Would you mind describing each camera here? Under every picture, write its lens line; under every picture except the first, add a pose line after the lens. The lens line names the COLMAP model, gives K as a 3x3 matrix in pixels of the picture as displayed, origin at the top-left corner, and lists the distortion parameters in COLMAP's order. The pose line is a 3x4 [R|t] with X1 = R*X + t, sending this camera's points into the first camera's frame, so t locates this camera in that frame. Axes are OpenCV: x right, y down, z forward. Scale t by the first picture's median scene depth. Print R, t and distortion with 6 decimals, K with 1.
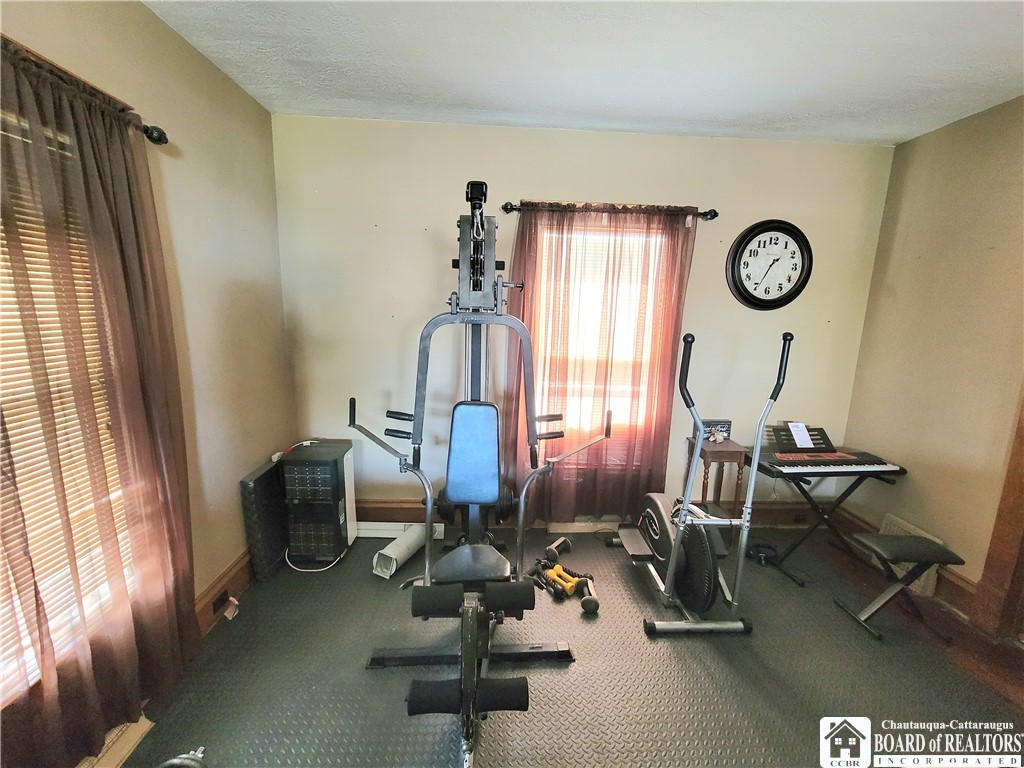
lens RADIAL K [[421.9, 0, 512.2], [0, 421.9, 387.1], [0, 0, 1]] dist [-0.003081, 0.000602]
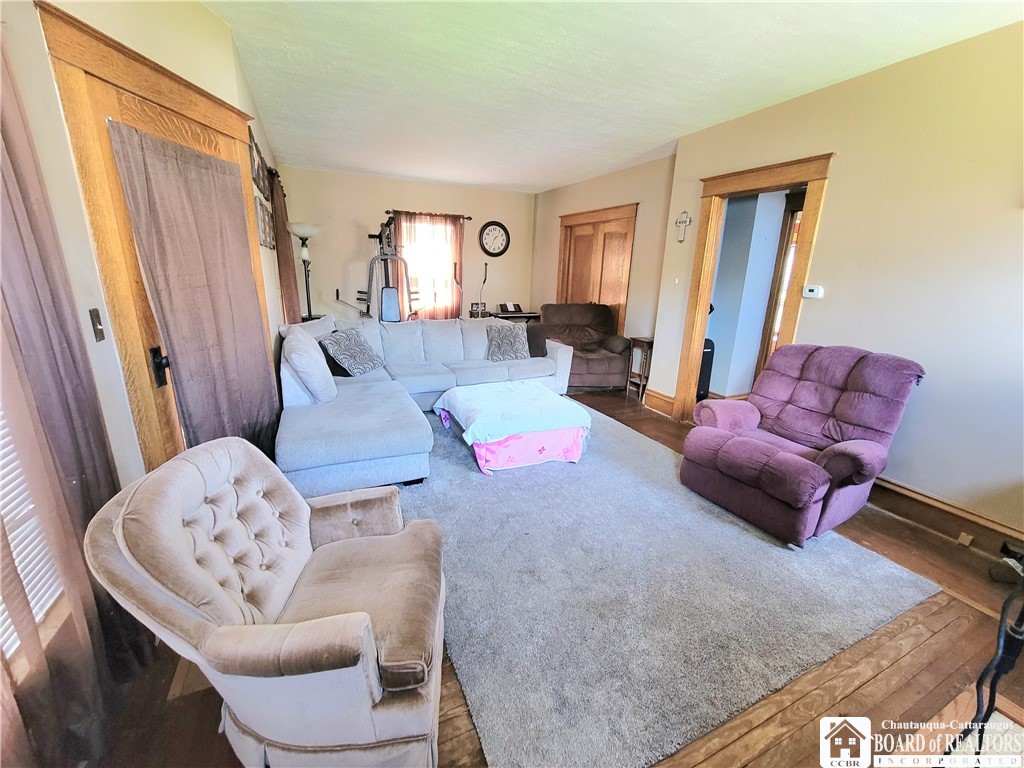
lens RADIAL K [[421.9, 0, 511.7], [0, 421.9, 384.6], [0, 0, 1]] dist [-0.003081, 0.000602]
pose [[0.923246, -0.098263, 0.371432, -0.338470], [0.061218, 0.992014, 0.110272, 0.322936], [-0.379302, -0.079070, 0.921888, -1.526475]]
